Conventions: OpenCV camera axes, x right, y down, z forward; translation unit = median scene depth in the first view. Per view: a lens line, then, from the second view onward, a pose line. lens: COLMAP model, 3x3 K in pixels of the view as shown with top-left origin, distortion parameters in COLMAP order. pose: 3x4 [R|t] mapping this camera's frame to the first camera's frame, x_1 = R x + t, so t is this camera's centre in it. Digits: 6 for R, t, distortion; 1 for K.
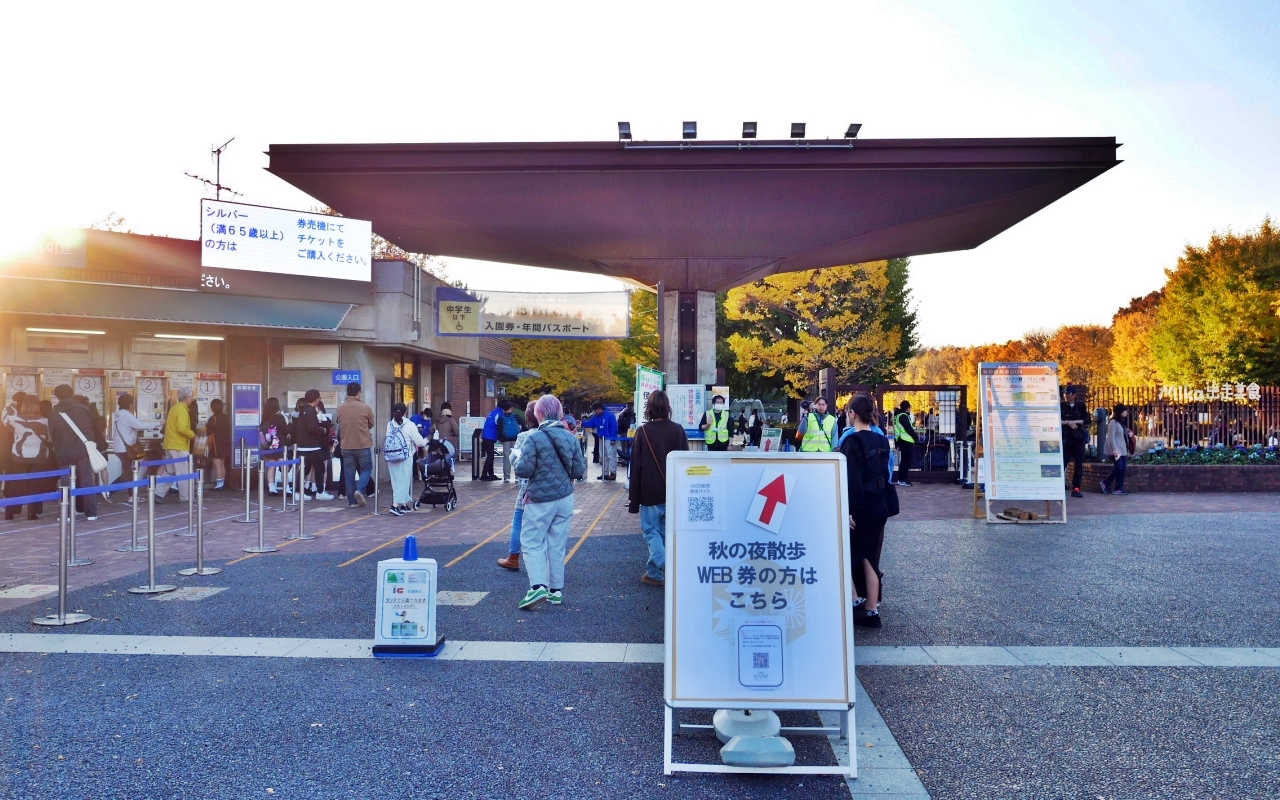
lens RADIAL K [[1129.6, 0, 640.0], [0, 1129.6, 400.0], [0, 0, 1]] dist [-0.026443, 0.020388]
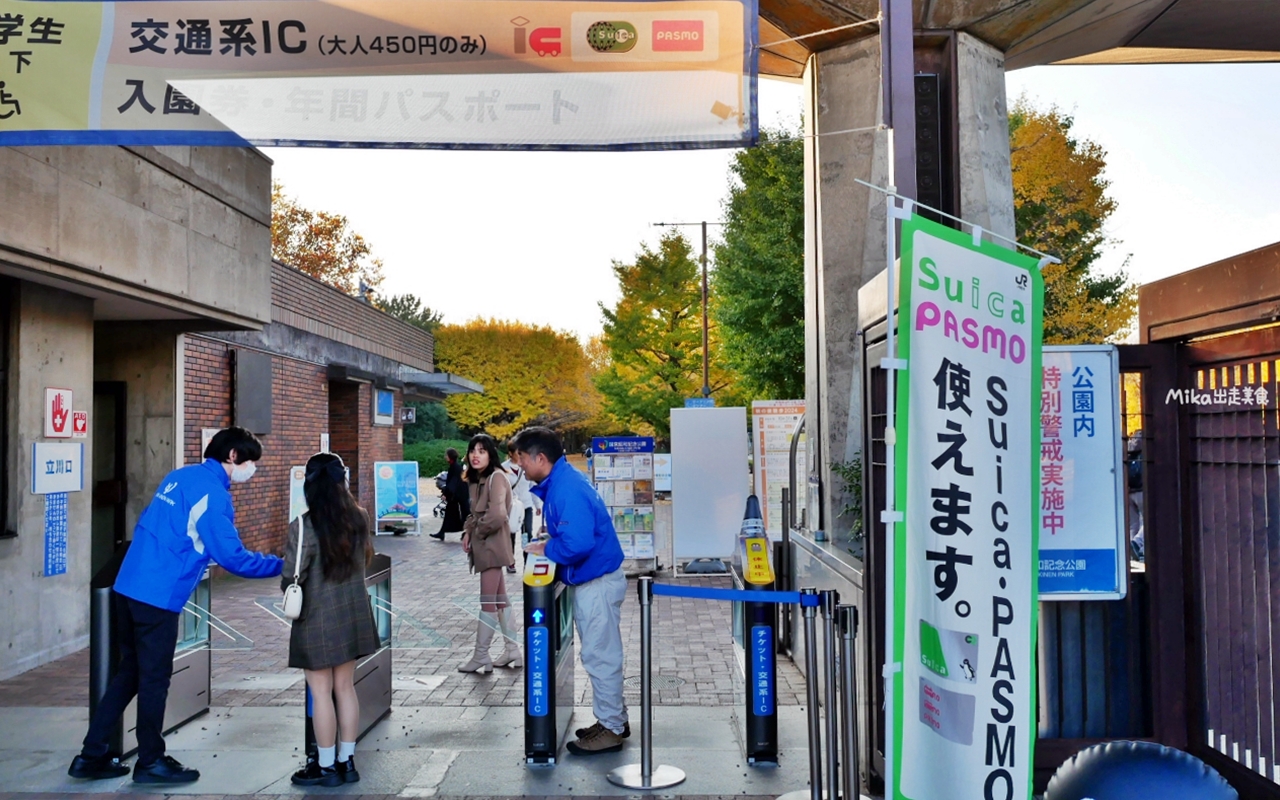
lens RADIAL K [[1129.6, 0, 640.0], [0, 1129.6, 400.0], [0, 0, 1]] dist [-0.026443, 0.020388]
pose [[0.999621, -0.010319, 0.025527, -0.023671], [0.011000, 0.999584, -0.026676, 0.000979], [-0.025241, 0.026947, 0.999318, 0.462191]]
